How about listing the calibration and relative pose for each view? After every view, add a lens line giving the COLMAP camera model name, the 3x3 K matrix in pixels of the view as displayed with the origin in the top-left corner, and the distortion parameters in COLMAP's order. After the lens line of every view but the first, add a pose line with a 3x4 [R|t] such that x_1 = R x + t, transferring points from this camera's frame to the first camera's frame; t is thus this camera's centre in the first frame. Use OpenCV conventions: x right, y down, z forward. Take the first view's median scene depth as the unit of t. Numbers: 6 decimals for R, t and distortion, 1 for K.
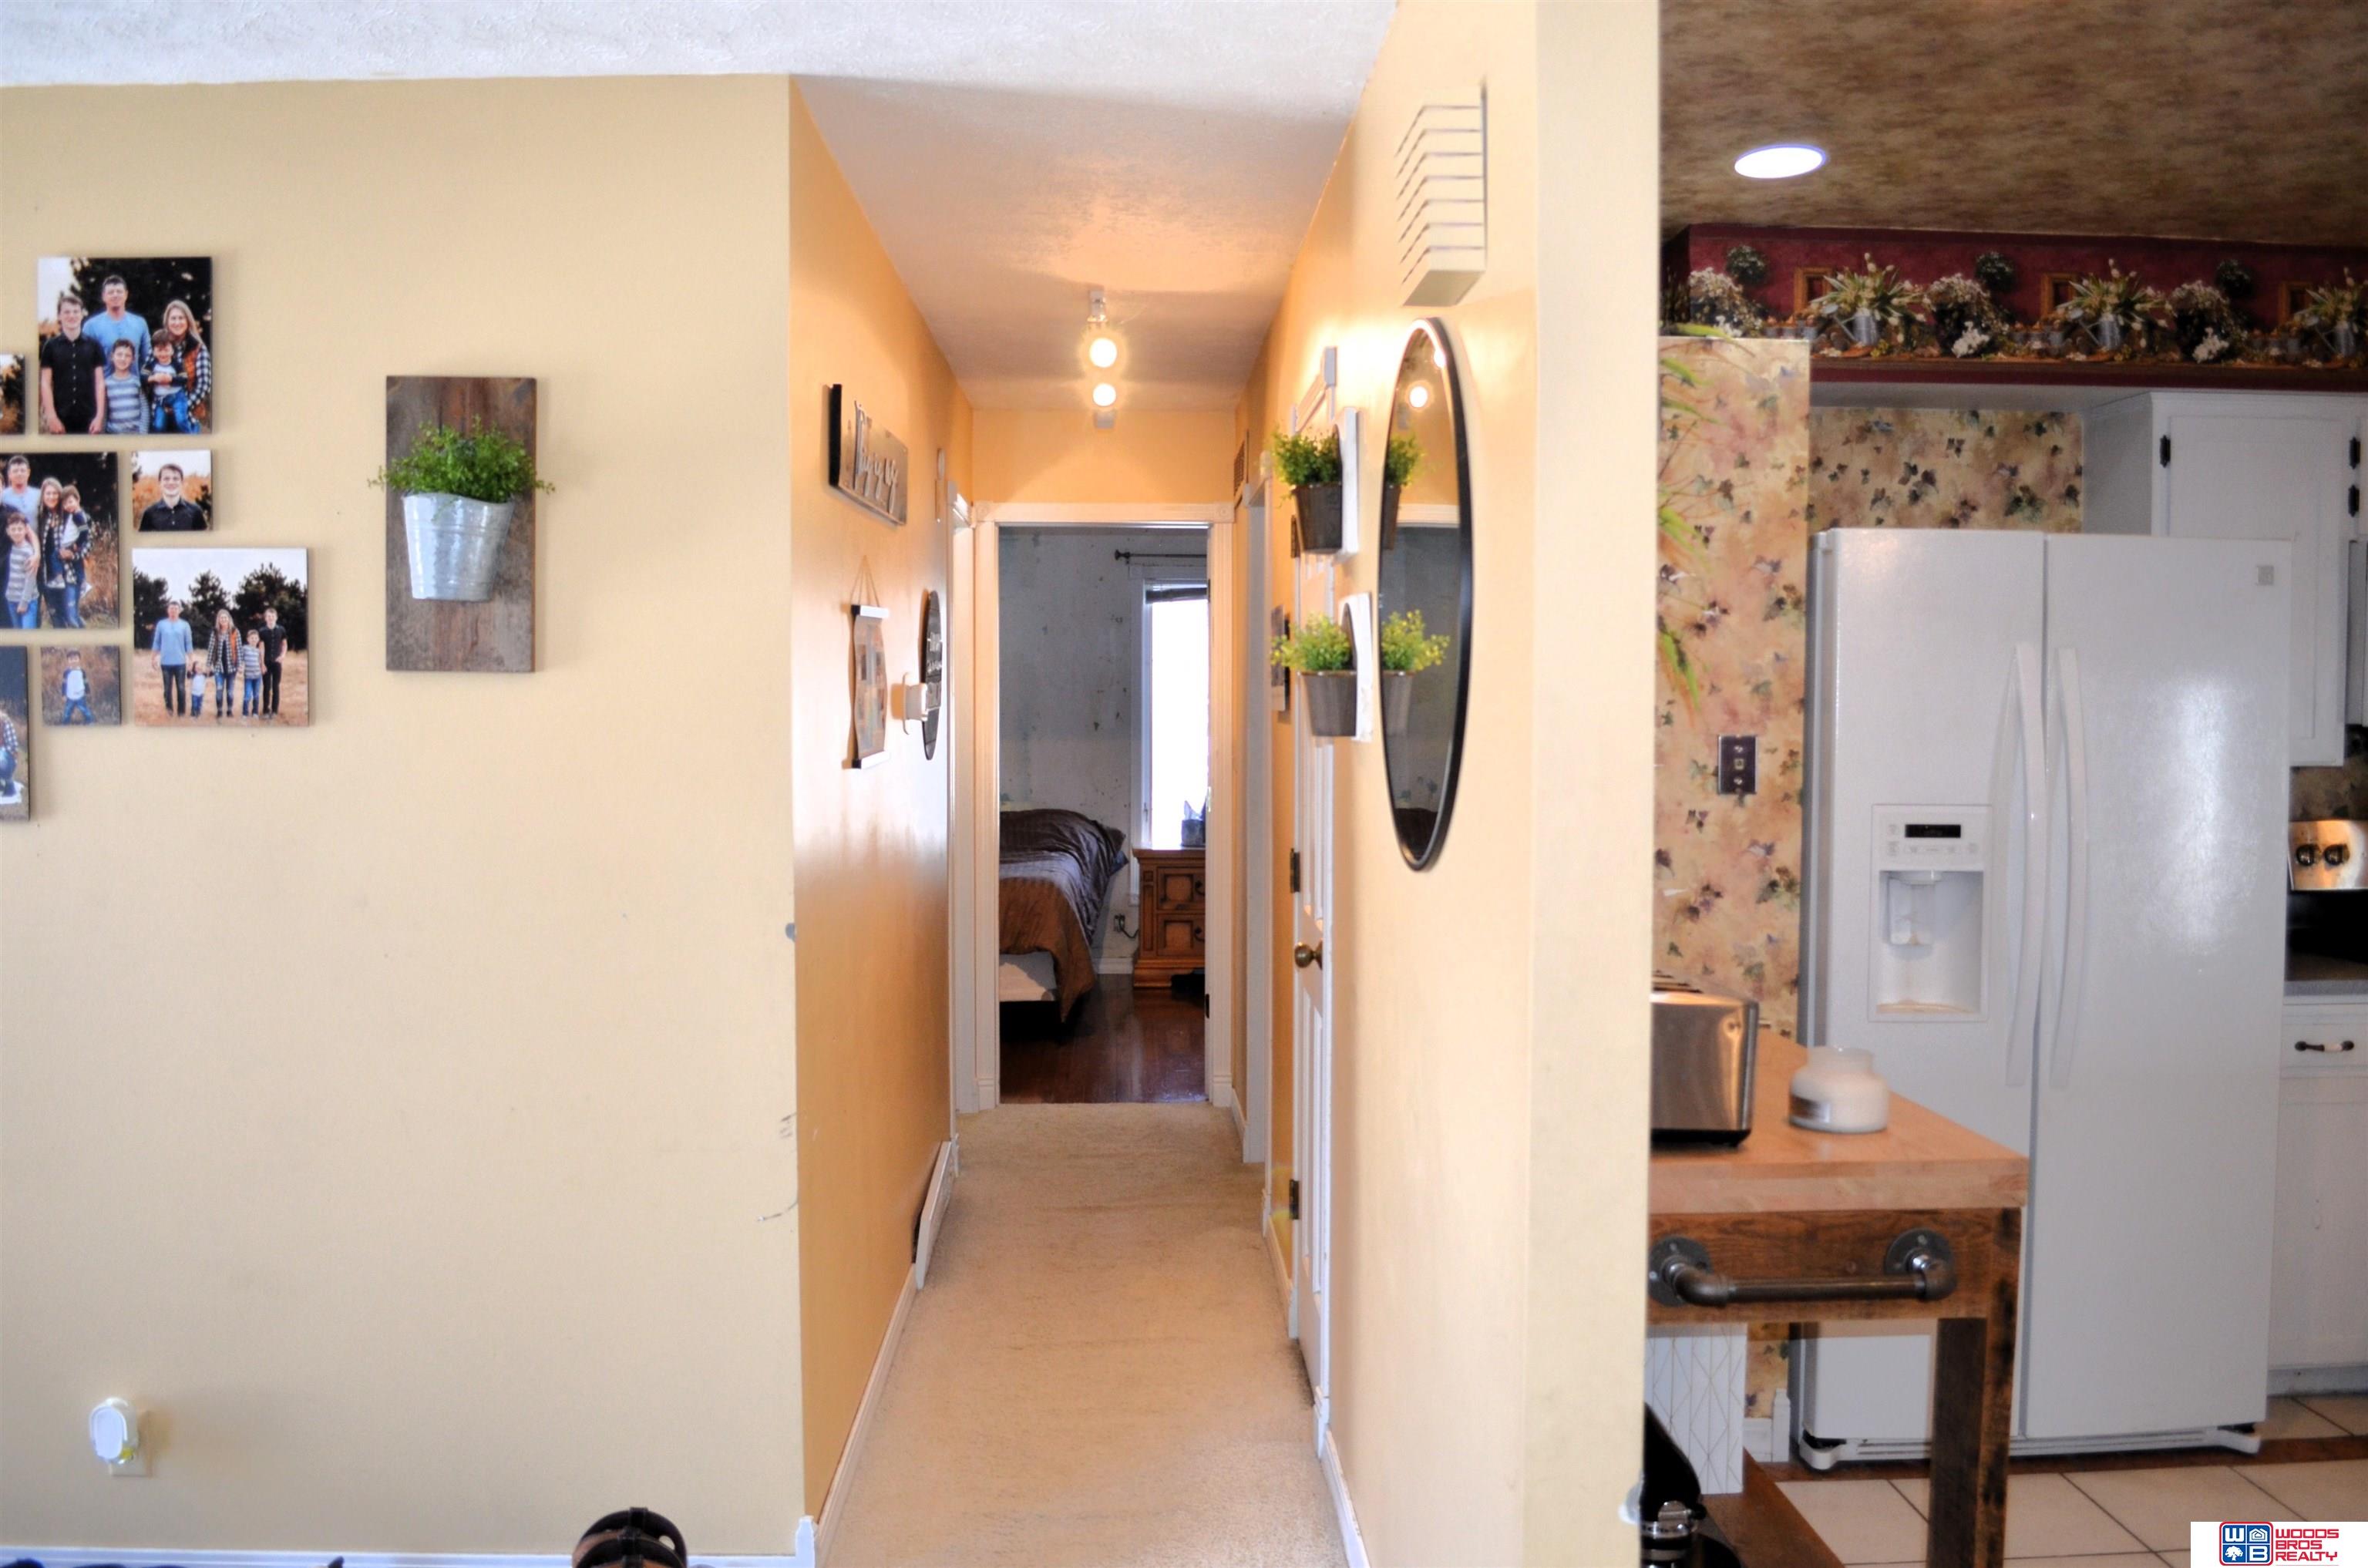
lens RADIAL K [[1869.5, 0, 1180.9], [0, 1869.5, 779.3], [0, 0, 1]] dist [-0.074480, 0.002616]
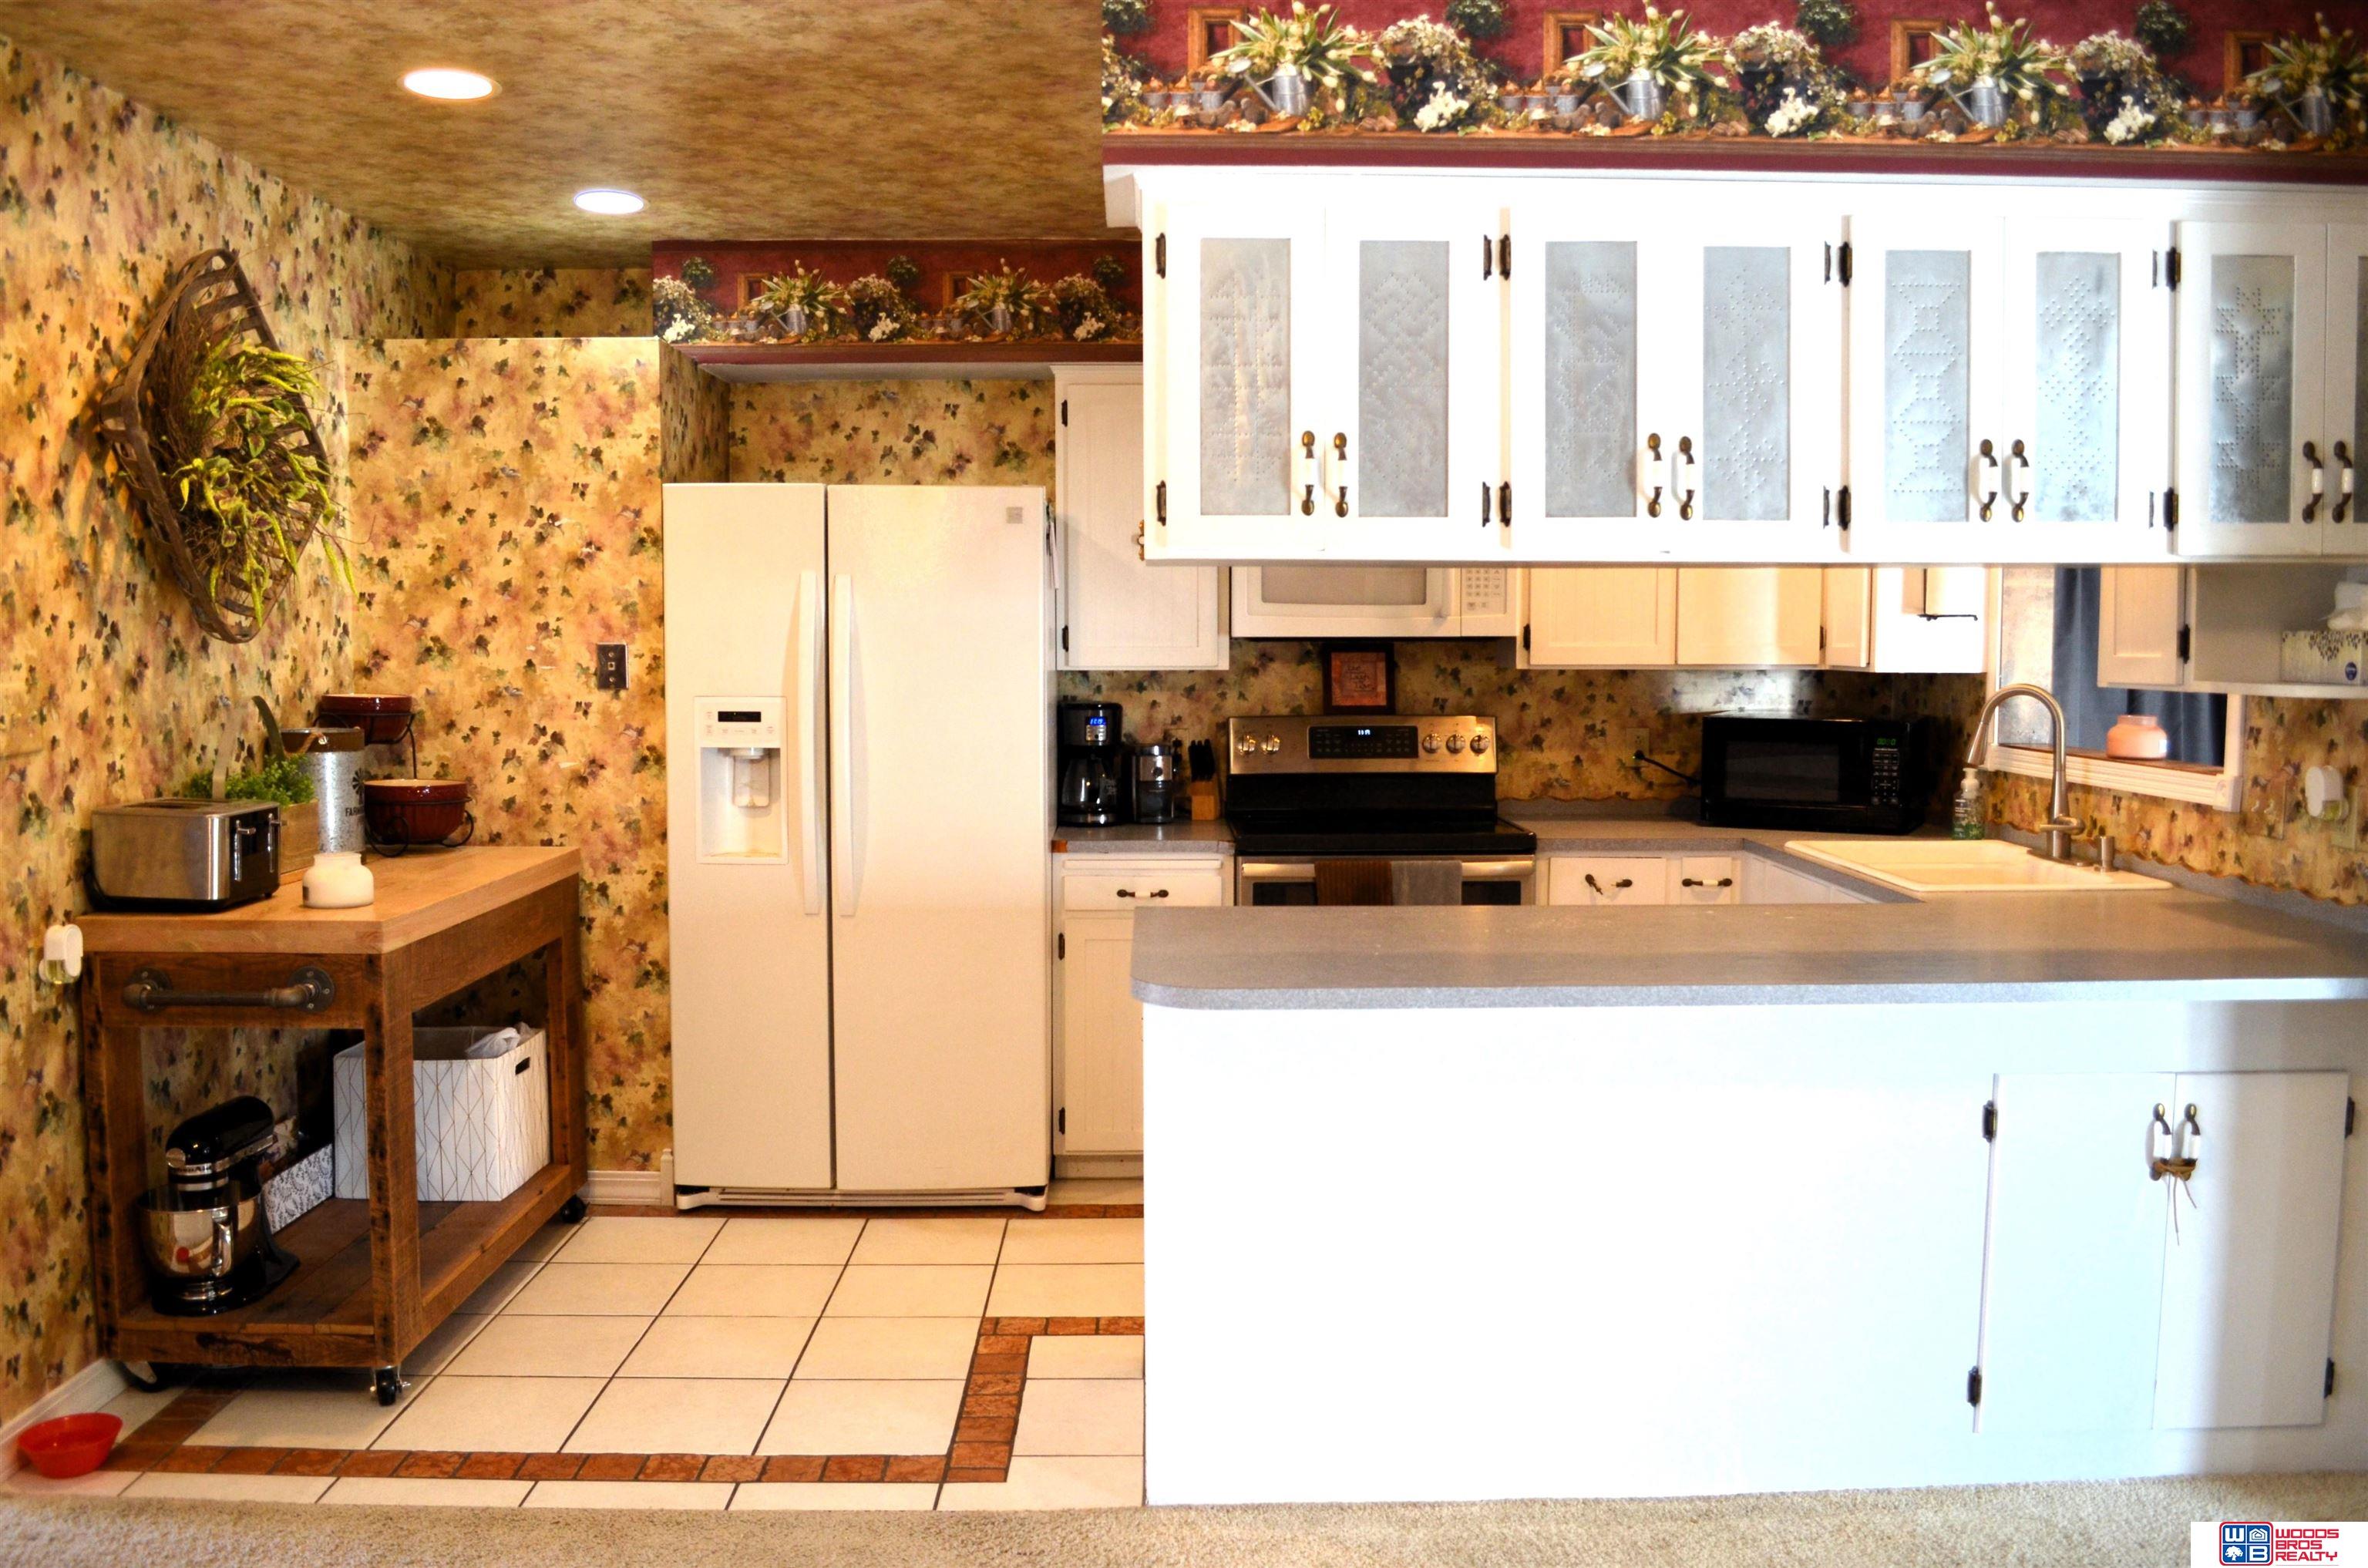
lens RADIAL K [[1891.2, 0, 1184.0], [0, 1891.2, 784.0], [0, 0, 1]] dist [-0.079529, 0.002529]
pose [[0.999863, 0.000338, -0.016537, 0.720348], [0.000251, 0.999366, 0.035590, 0.027471], [0.016539, -0.035589, 0.999230, -0.309547]]
